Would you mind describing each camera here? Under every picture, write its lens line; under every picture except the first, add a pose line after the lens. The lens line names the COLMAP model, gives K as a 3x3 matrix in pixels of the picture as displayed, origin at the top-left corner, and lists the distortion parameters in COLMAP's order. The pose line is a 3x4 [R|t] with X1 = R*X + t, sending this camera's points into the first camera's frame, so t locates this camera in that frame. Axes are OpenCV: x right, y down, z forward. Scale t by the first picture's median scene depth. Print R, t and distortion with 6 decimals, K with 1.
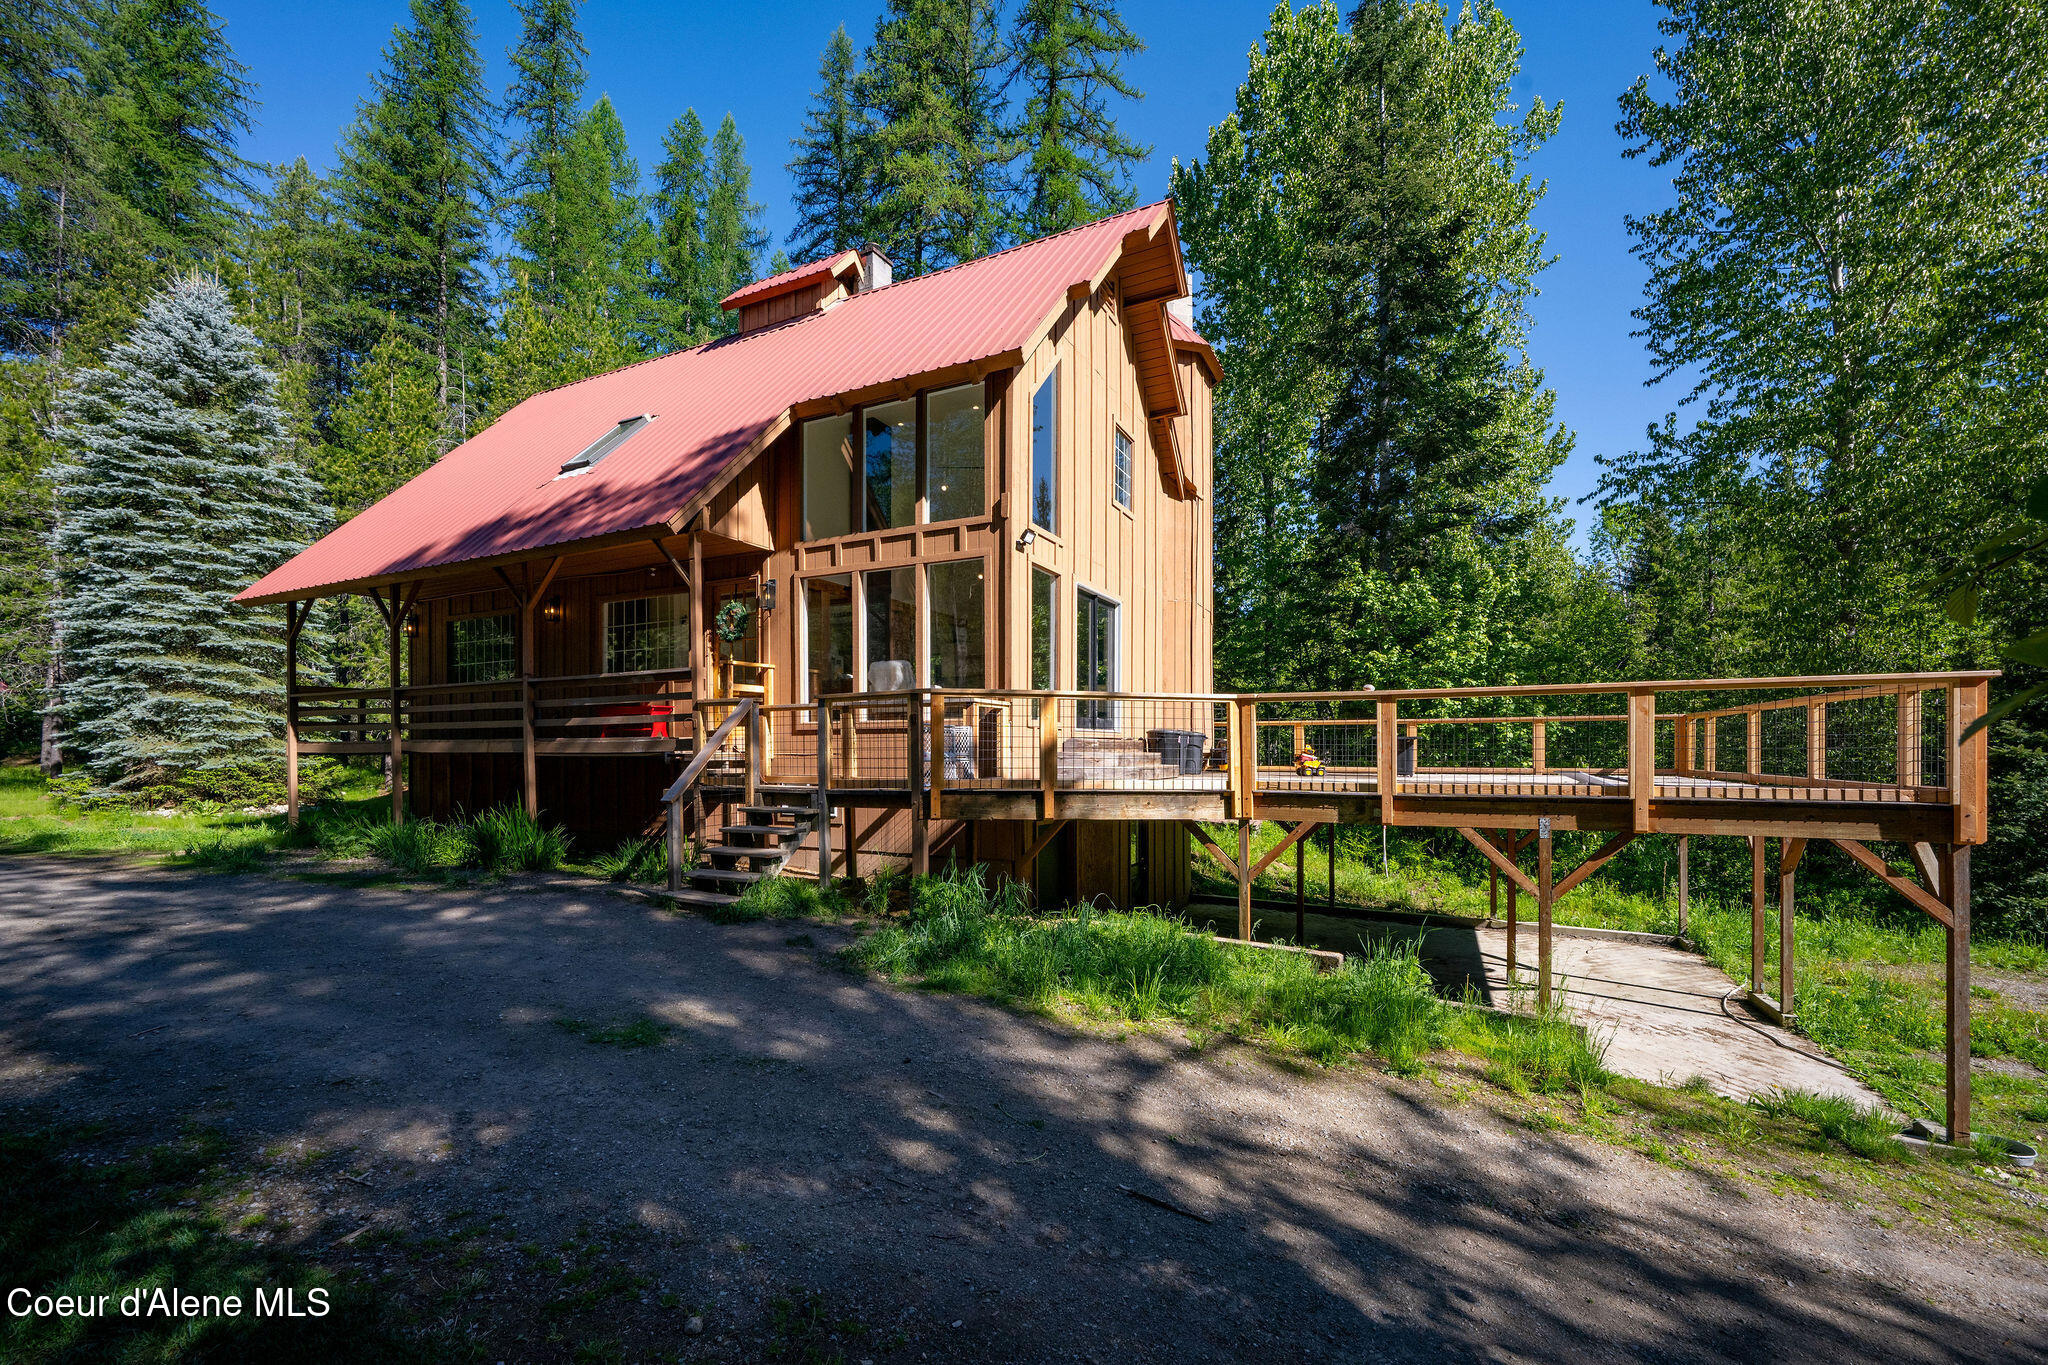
lens RADIAL K [[848.8, 0, 1023.2], [0, 848.8, 757.0], [0, 0, 1]] dist [0.001164, 0.000068]
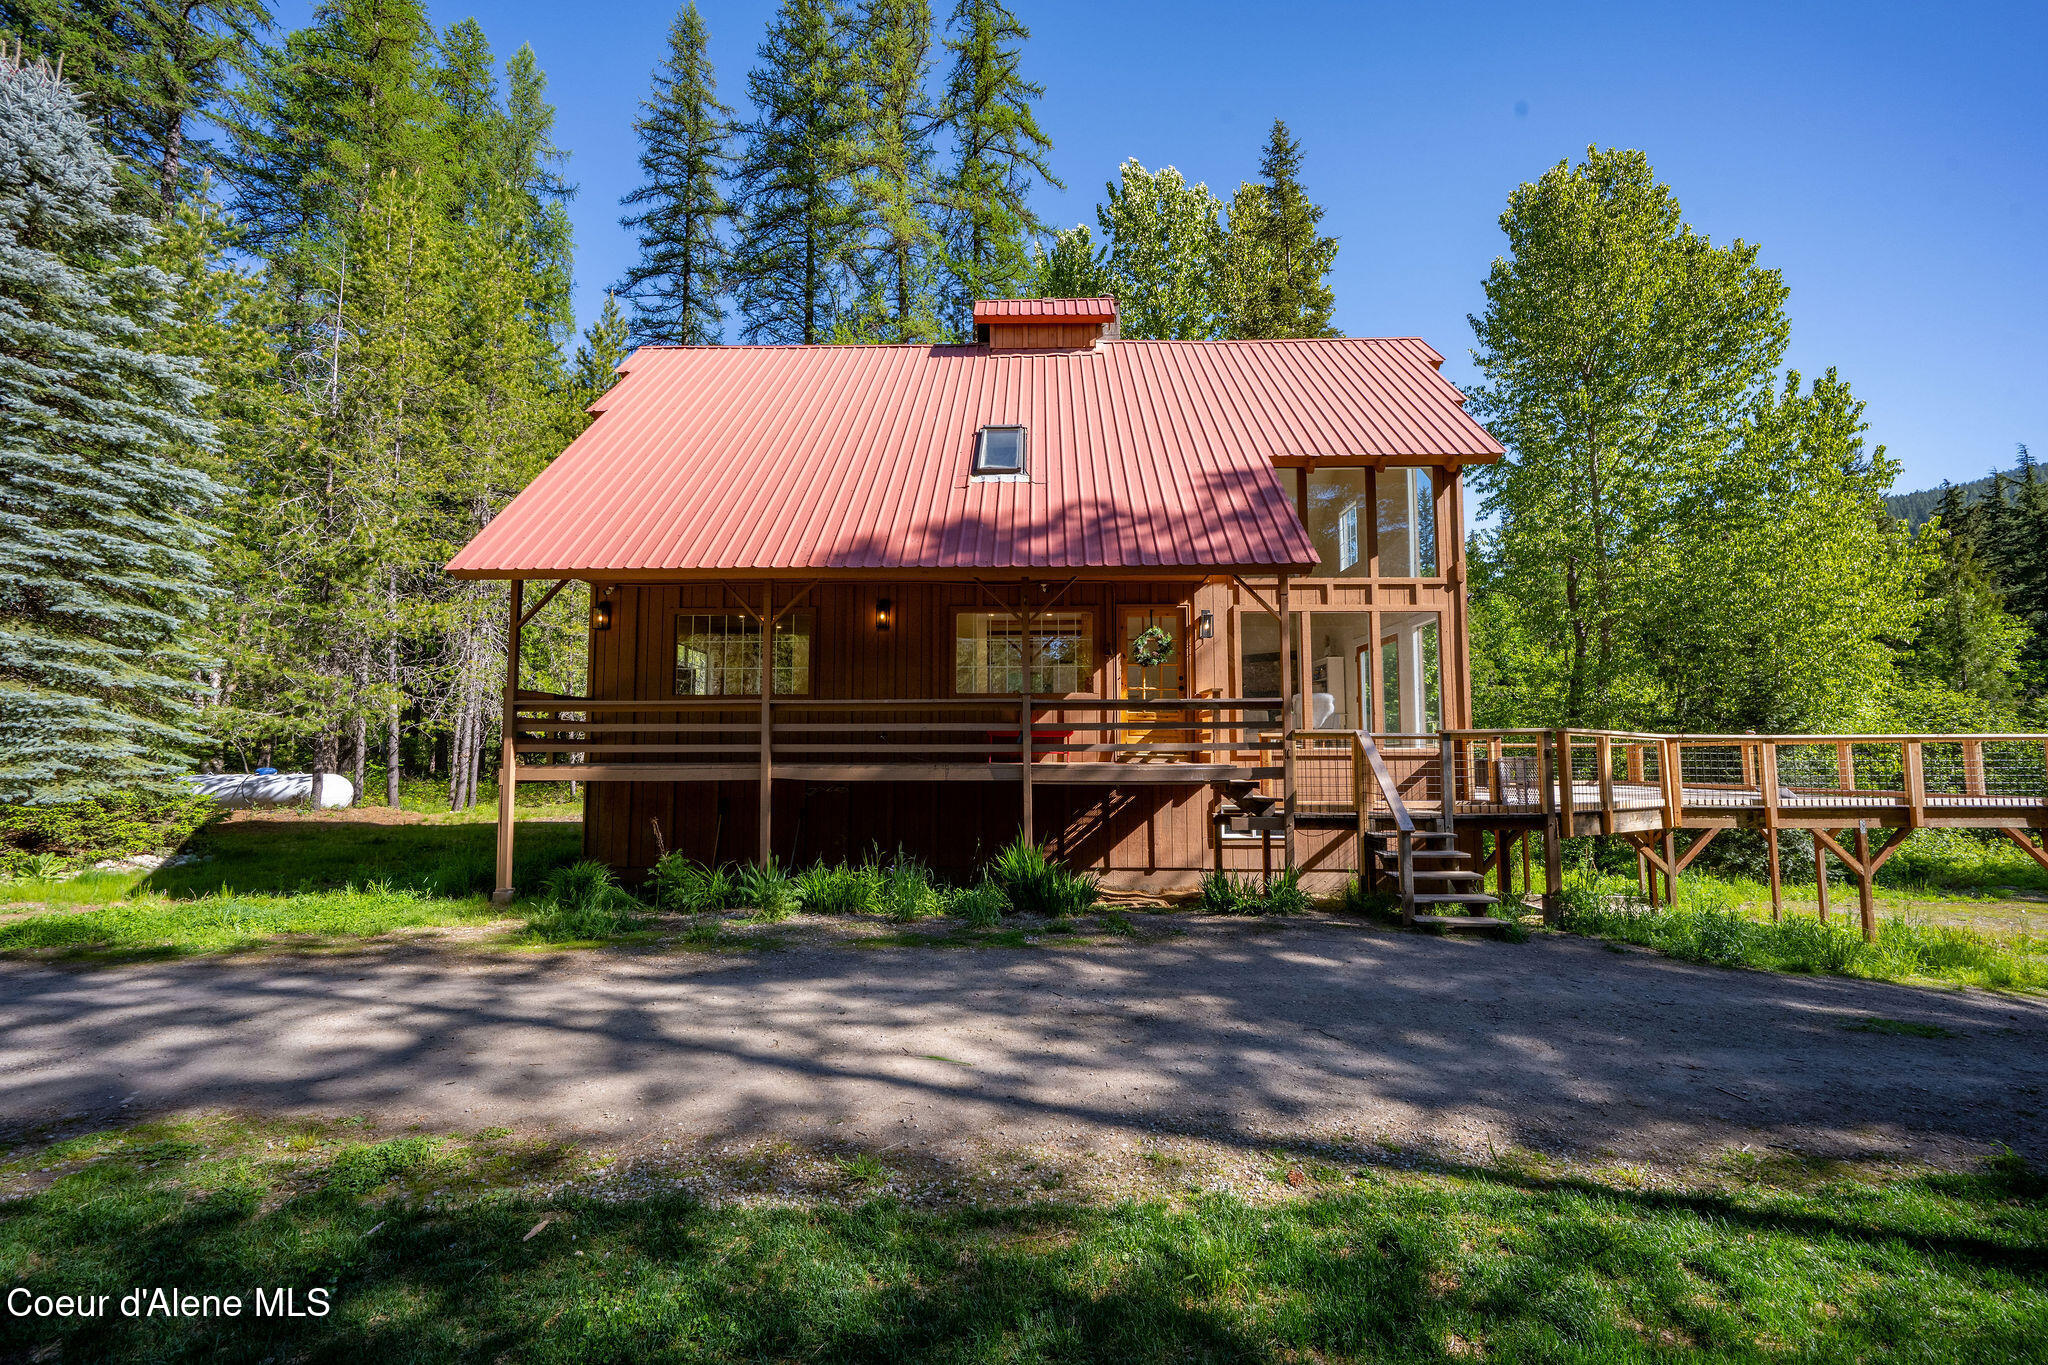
lens RADIAL K [[810.0, 0, 1015.5], [0, 810.0, 721.9], [0, 0, 1]] dist [-0.000677, -0.000175]
pose [[0.899771, 0.021183, 0.435849, -0.585131], [0.001764, 0.998636, -0.052176, -0.013766], [-0.436360, 0.047716, 0.898506, 0.137753]]
